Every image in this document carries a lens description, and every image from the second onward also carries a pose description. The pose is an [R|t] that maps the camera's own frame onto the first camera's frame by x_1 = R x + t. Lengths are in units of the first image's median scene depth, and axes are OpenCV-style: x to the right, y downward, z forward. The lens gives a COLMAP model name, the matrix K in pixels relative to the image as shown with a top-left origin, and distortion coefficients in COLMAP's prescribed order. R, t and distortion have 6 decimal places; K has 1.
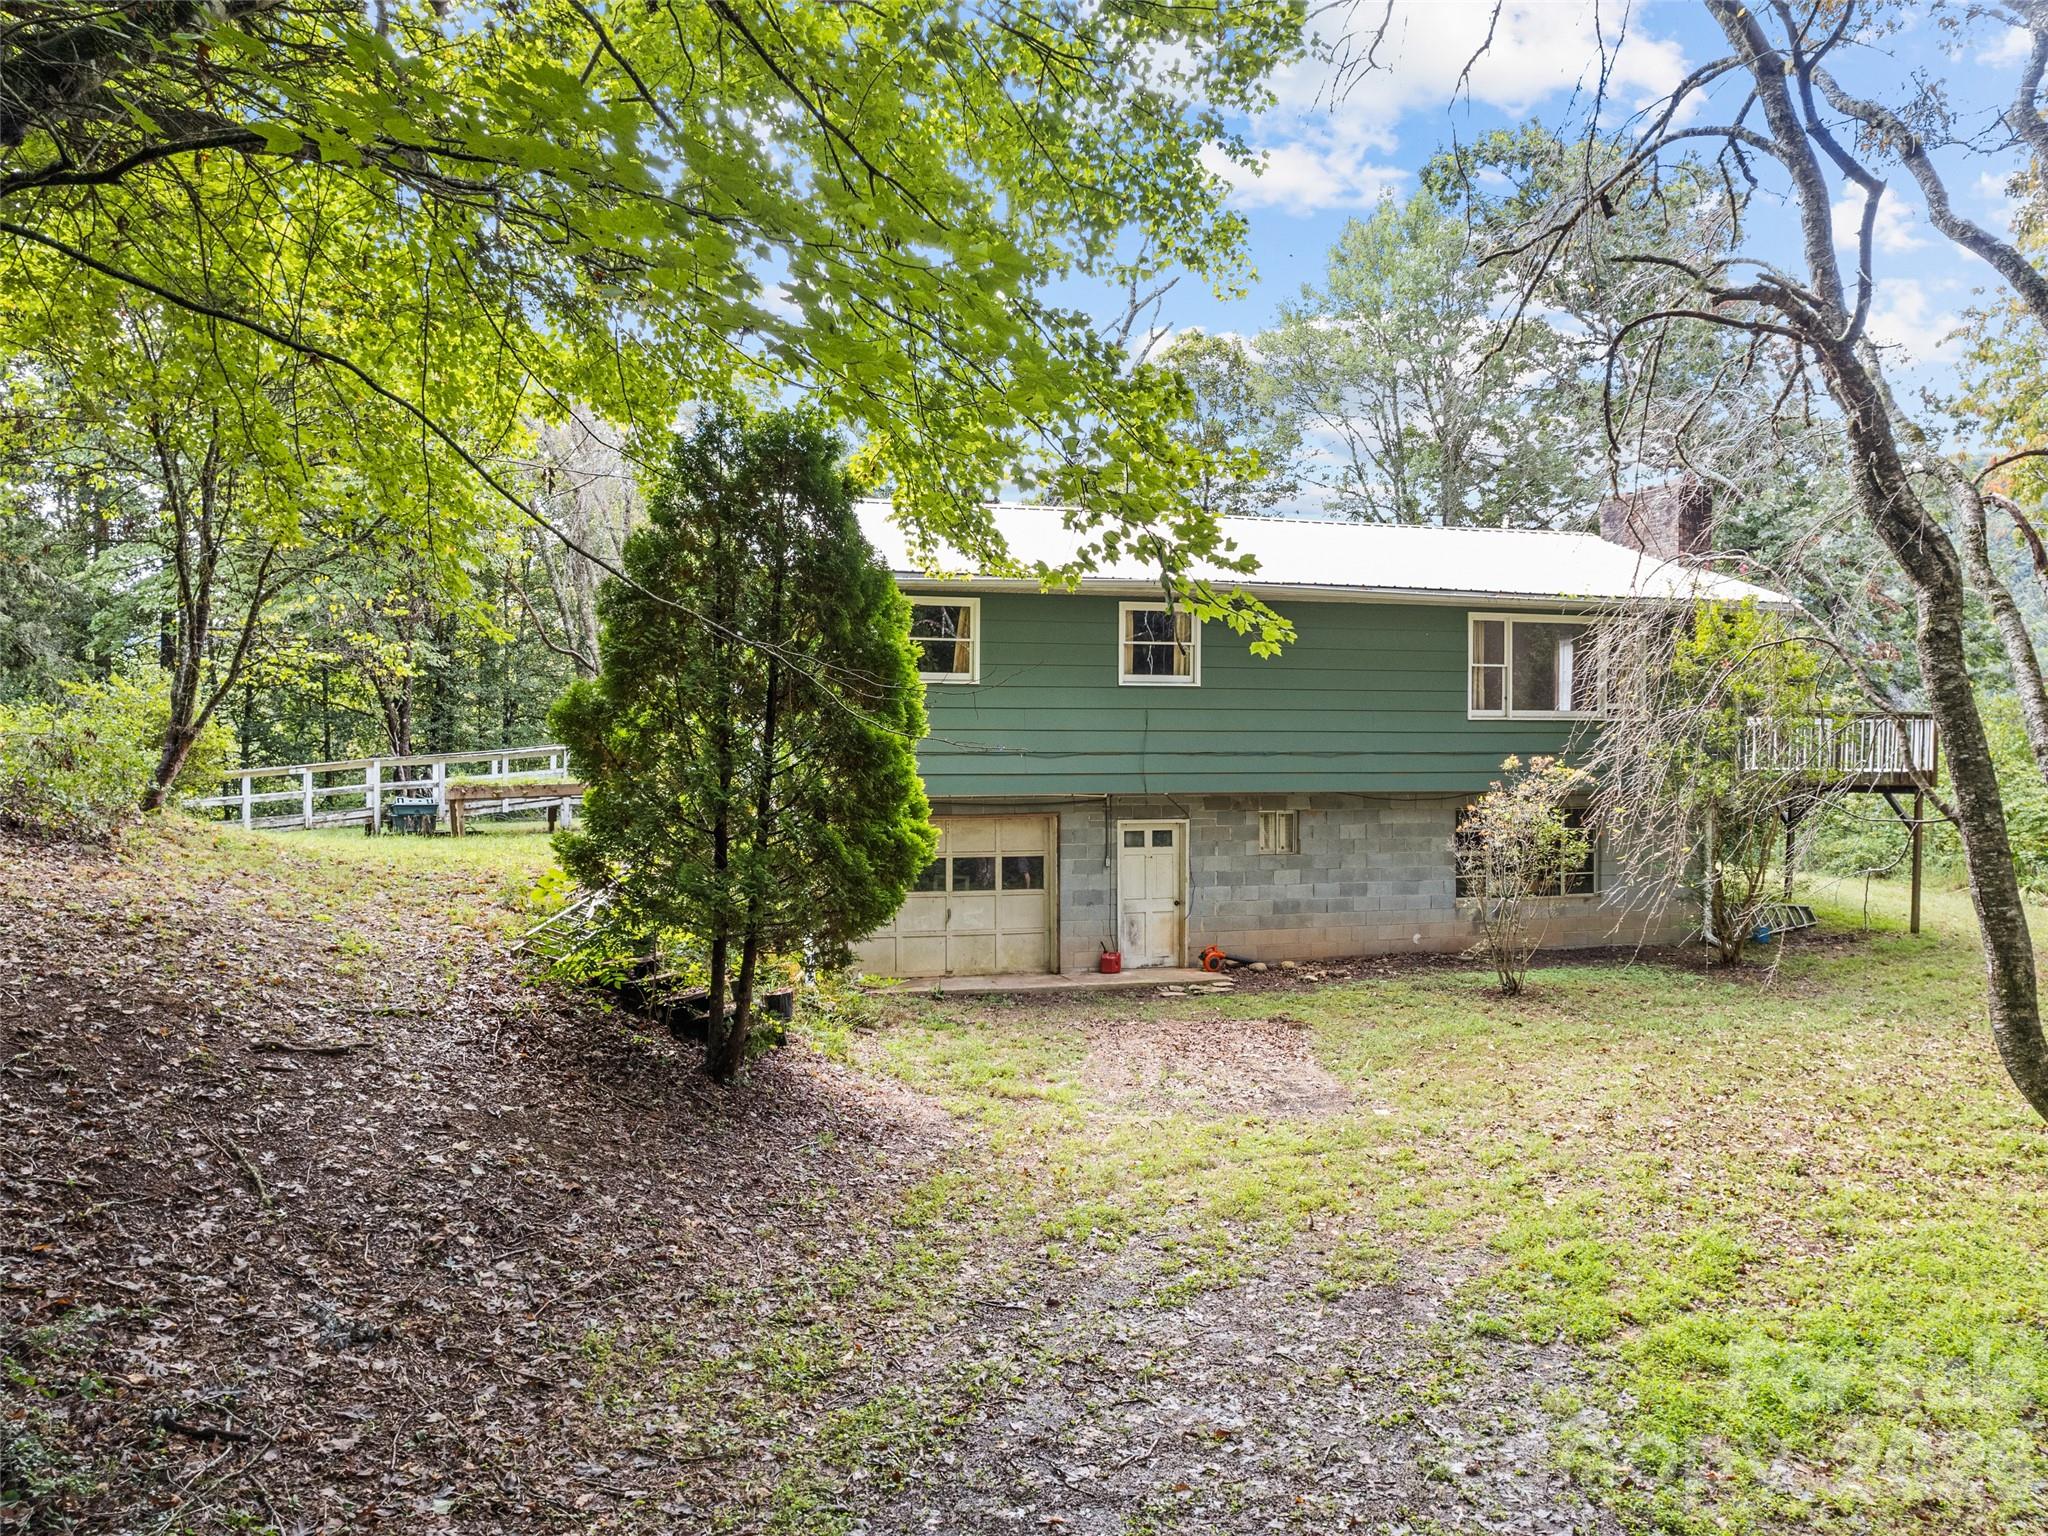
lens RADIAL K [[1478.8, 0, 1030.8], [0, 1478.8, 769.8], [0, 0, 1]] dist [-0.040149, 0.024263]
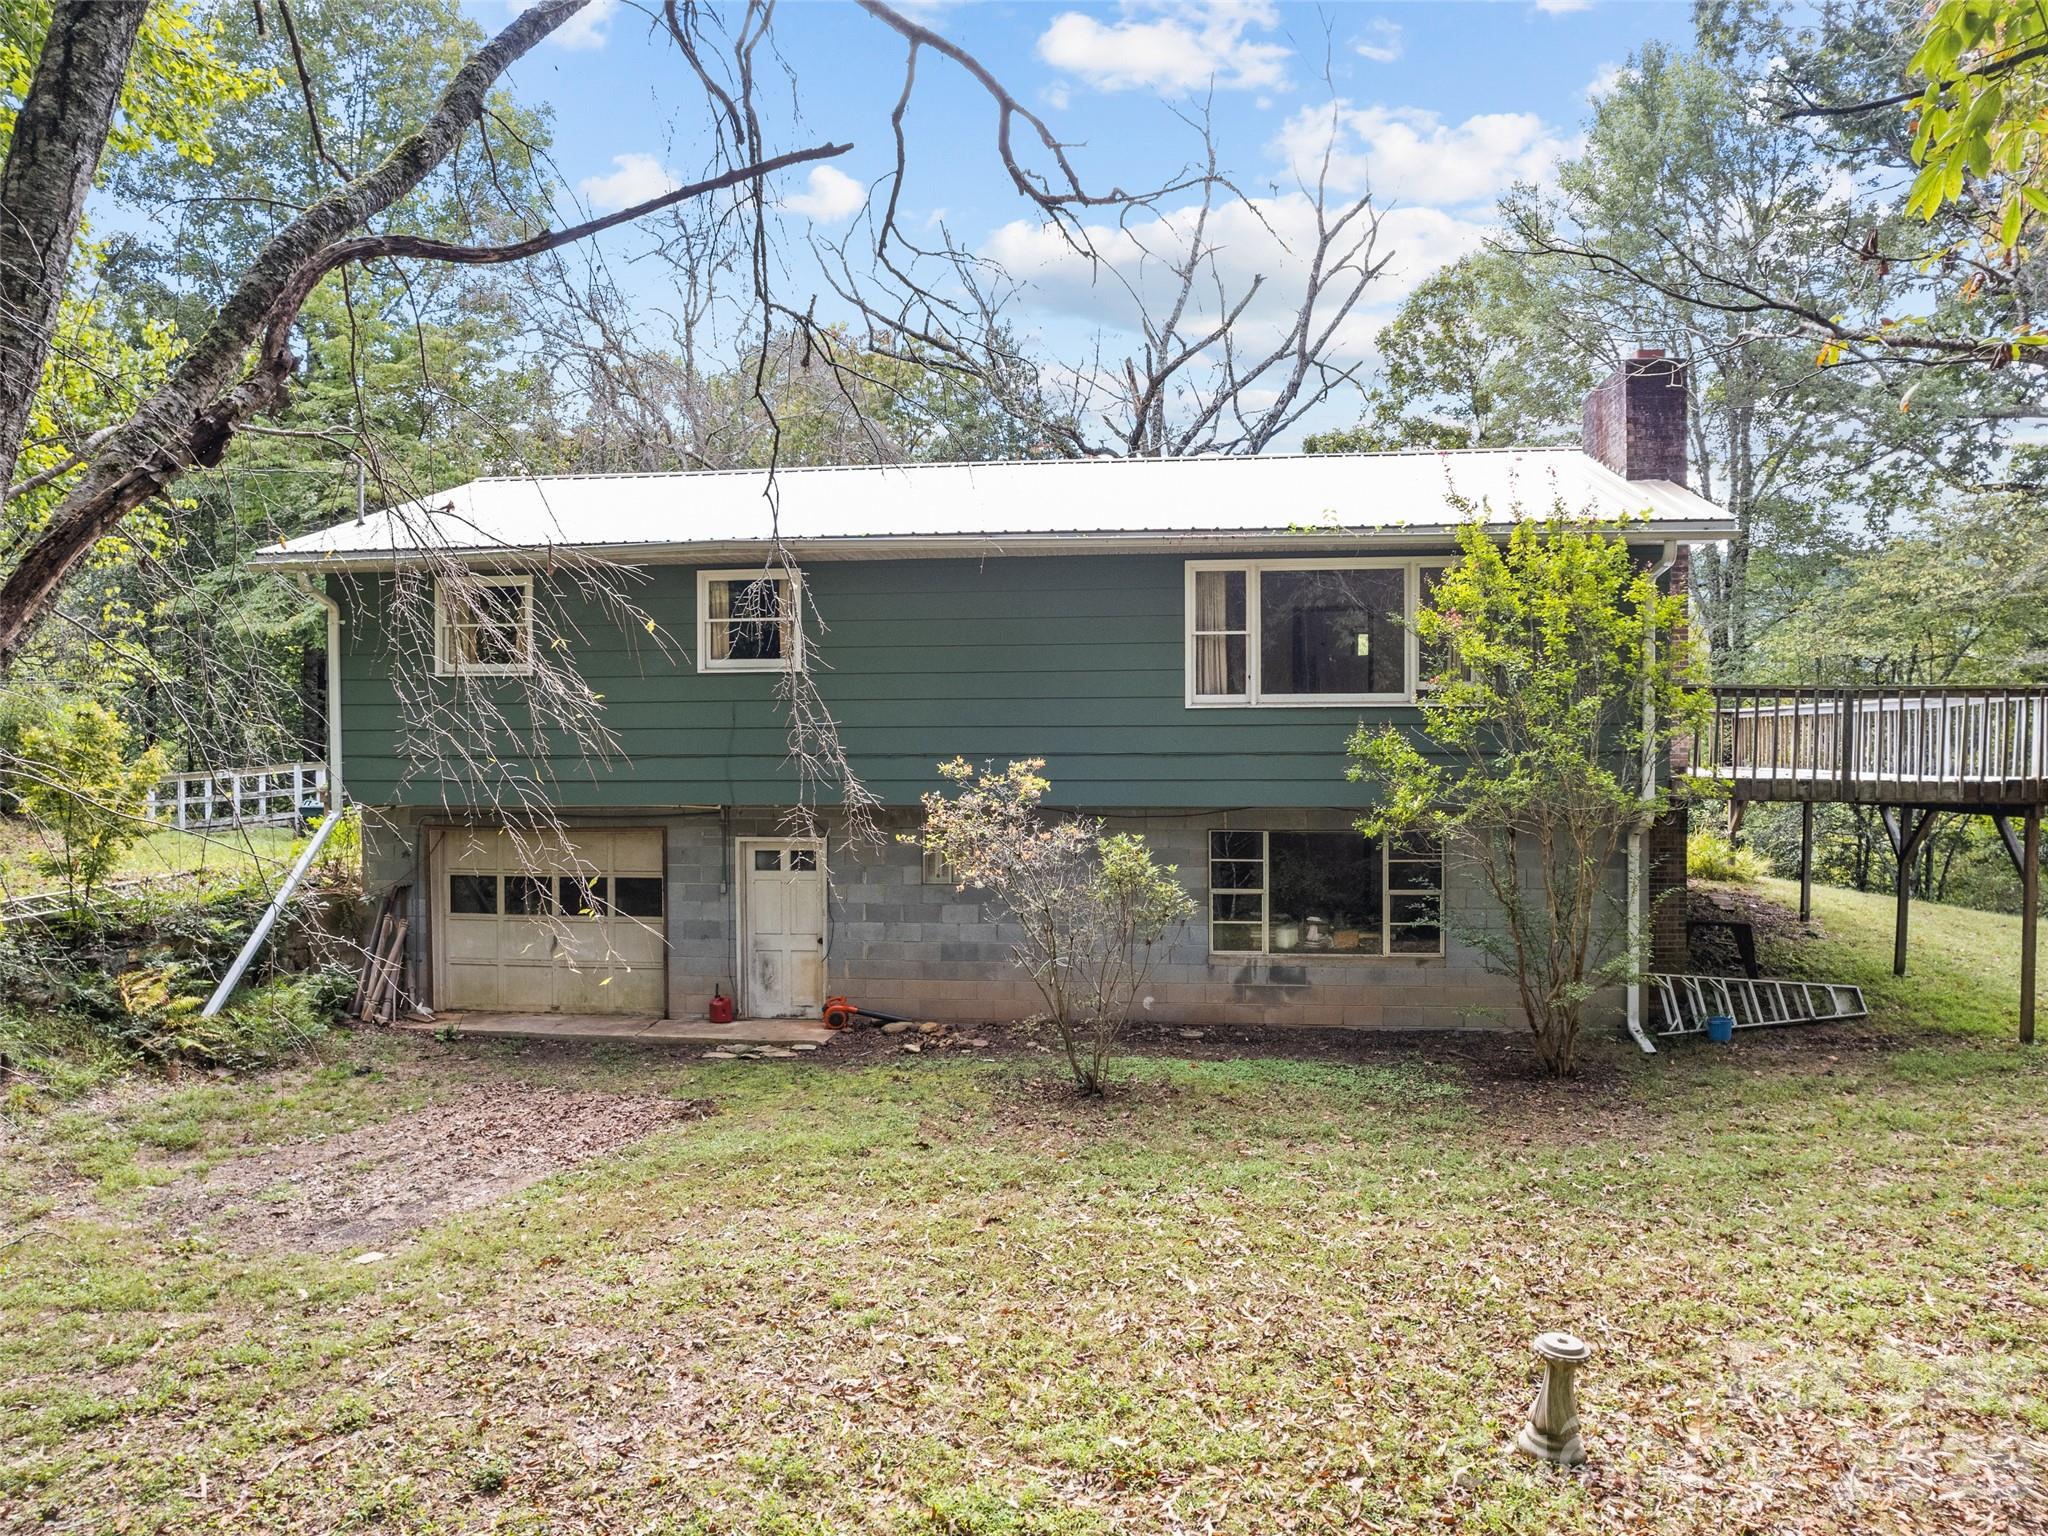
lens RADIAL K [[1478.8, 0, 1022.3], [0, 1478.8, 765.0], [0, 0, 1]] dist [-0.040149, 0.024263]
pose [[0.921455, 0.000039, -0.388486, 0.520555], [-0.001789, 0.999990, -0.004142, -0.002716], [0.388482, 0.004512, 0.921445, 0.302317]]
